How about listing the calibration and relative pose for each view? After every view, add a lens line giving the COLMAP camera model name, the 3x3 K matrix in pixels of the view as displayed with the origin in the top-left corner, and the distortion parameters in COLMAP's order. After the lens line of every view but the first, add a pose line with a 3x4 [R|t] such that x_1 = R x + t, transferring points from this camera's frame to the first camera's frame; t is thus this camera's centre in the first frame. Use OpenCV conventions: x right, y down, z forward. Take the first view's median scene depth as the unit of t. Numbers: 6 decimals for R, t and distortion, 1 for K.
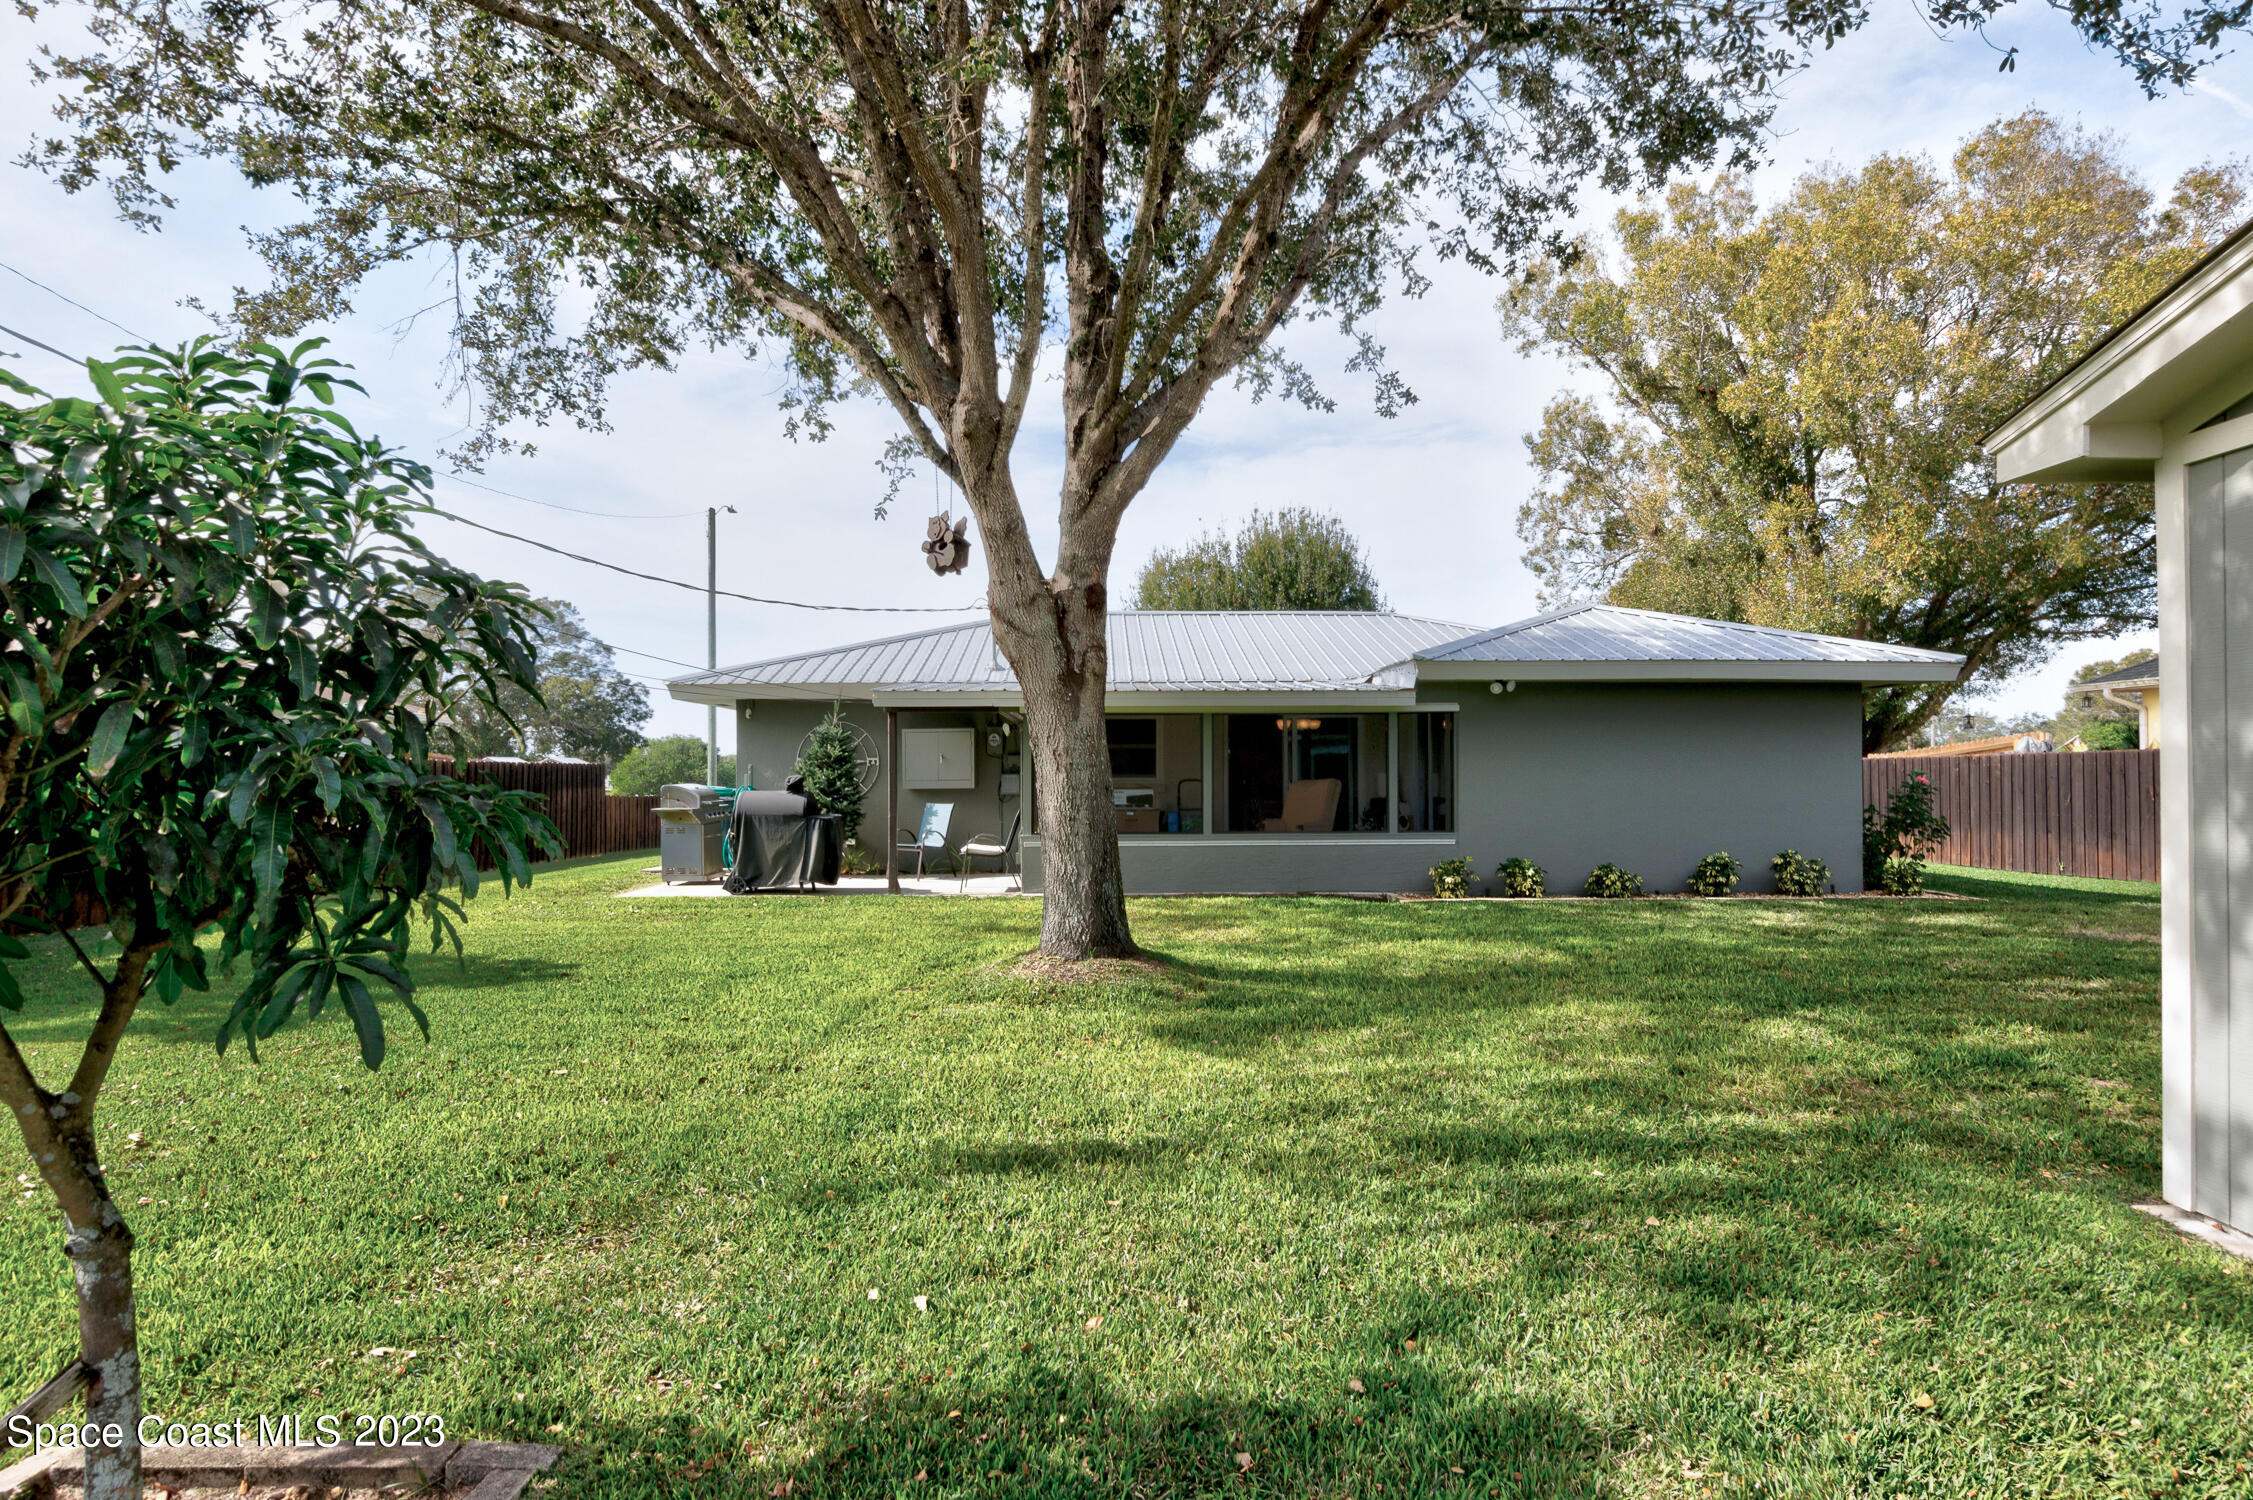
lens RADIAL K [[1273.1, 0, 1115.8], [0, 1273.1, 766.4], [0, 0, 1]] dist [0.011869, -0.001256]
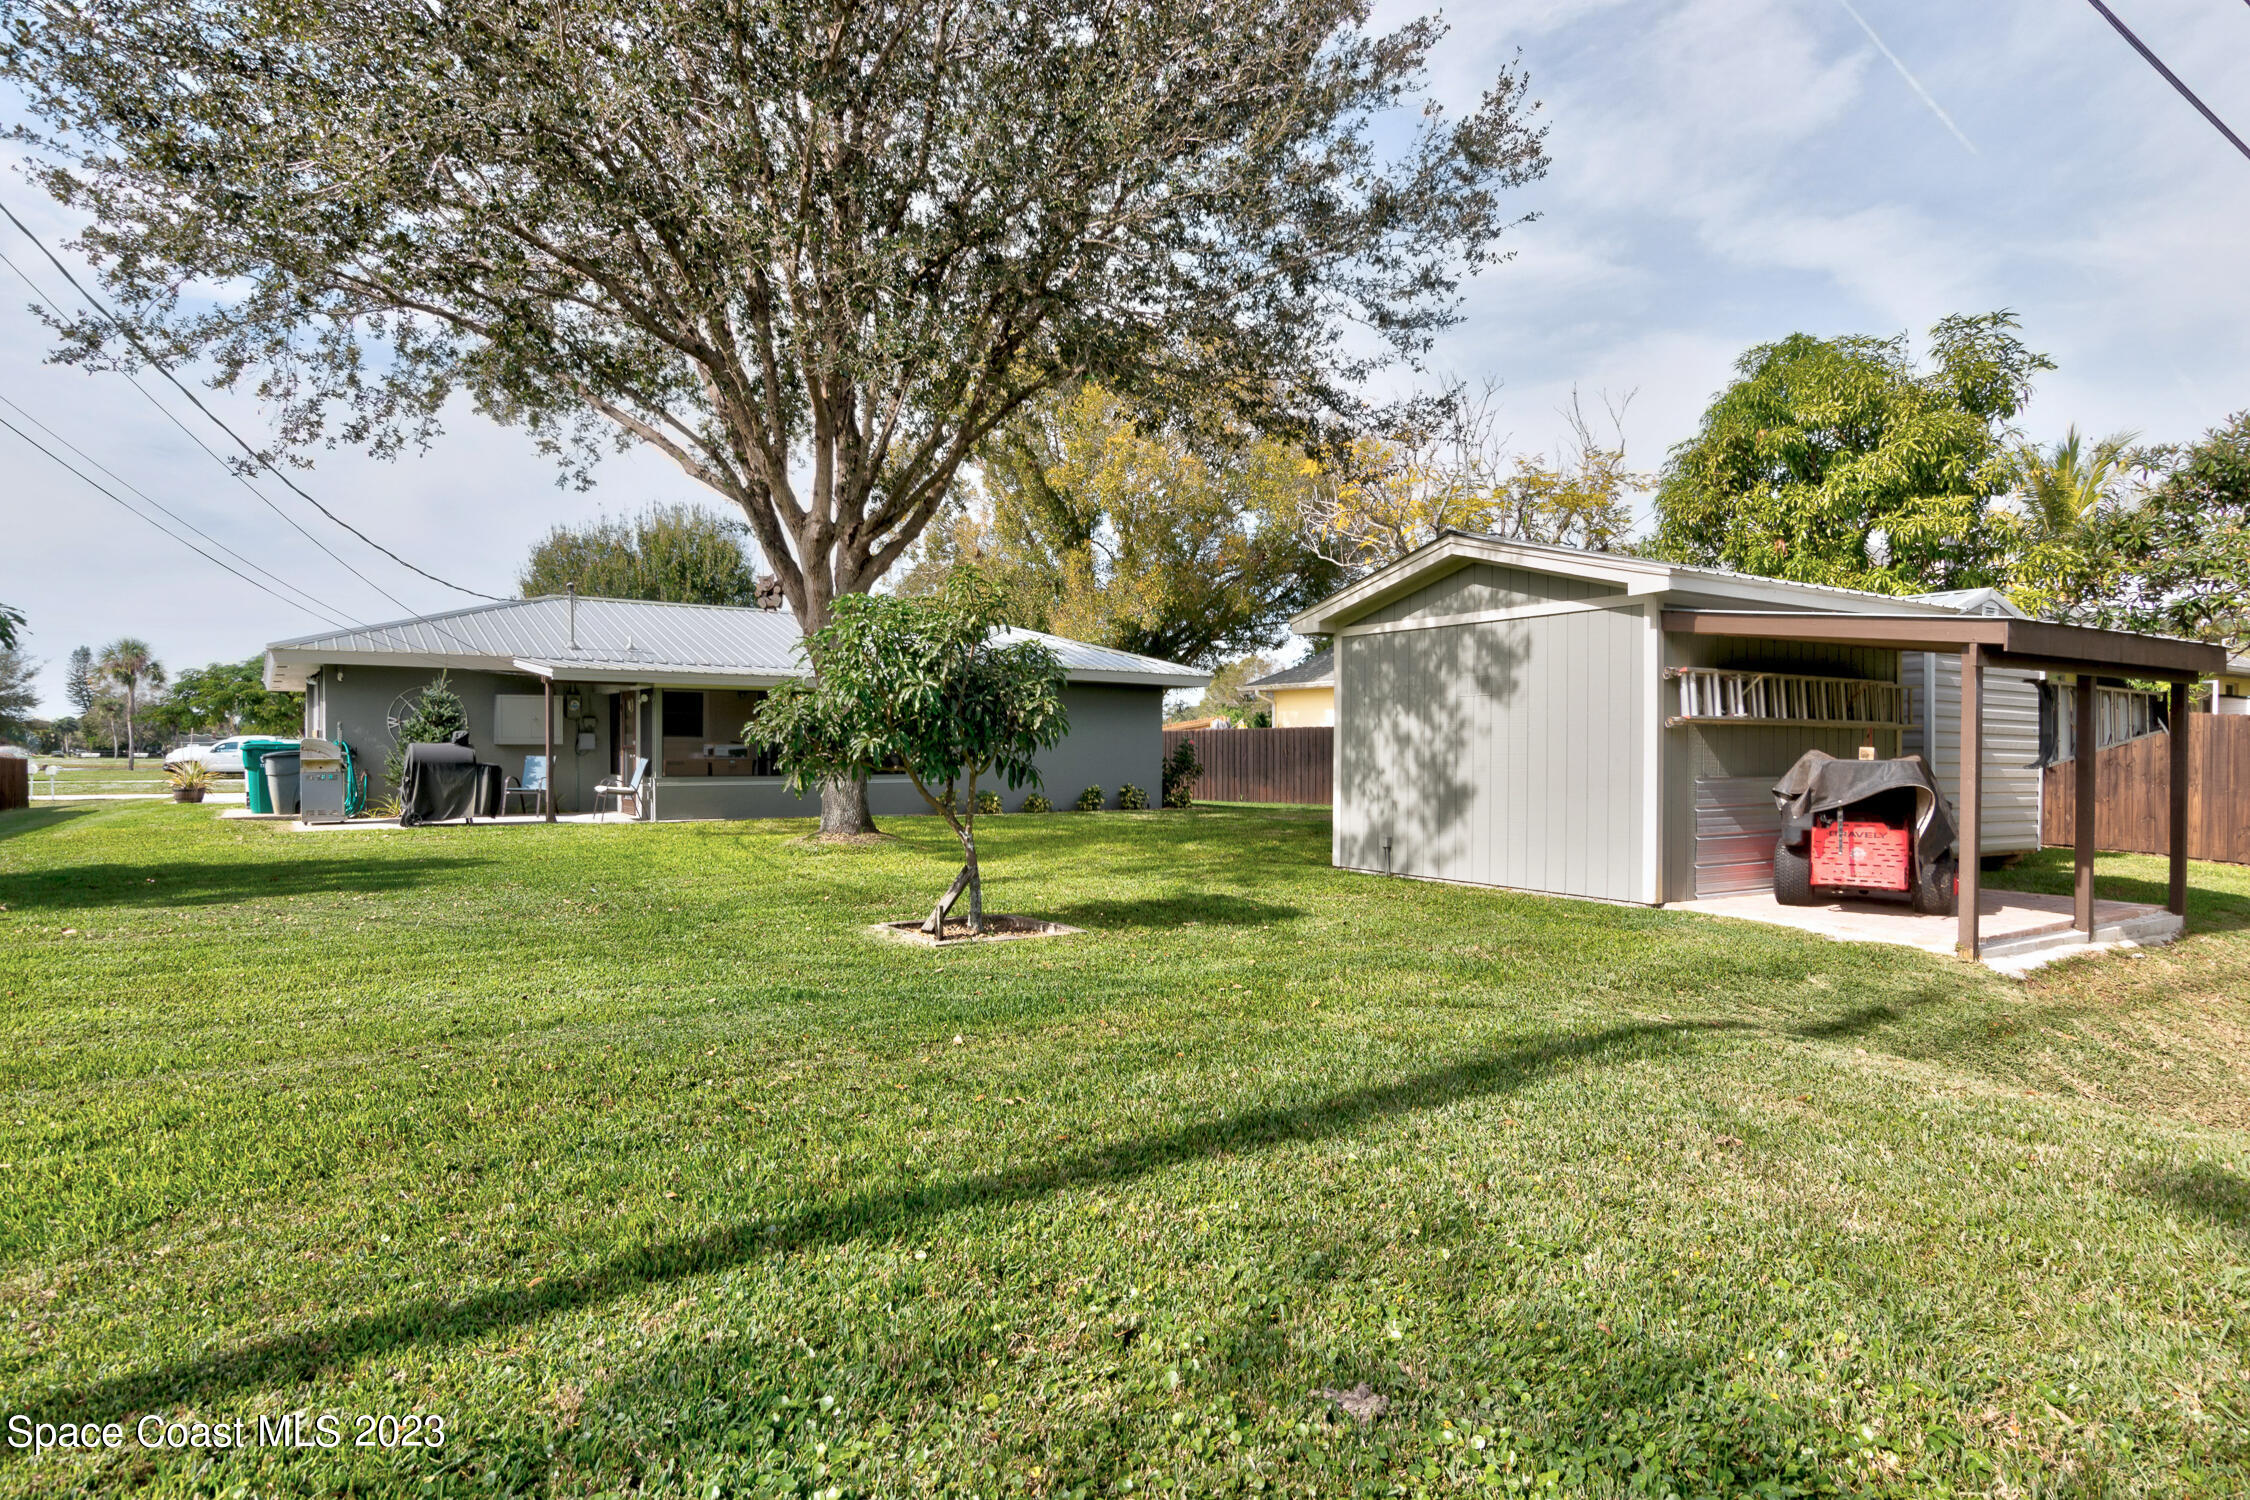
lens RADIAL K [[1271.4, 0, 1114.3], [0, 1271.4, 766.4], [0, 0, 1]] dist [0.011869, -0.001256]
pose [[0.837854, -0.000243, 0.545894, -0.354274], [-0.011622, 0.999765, 0.018283, 0.010245], [-0.545771, -0.021663, 0.837655, -0.349949]]
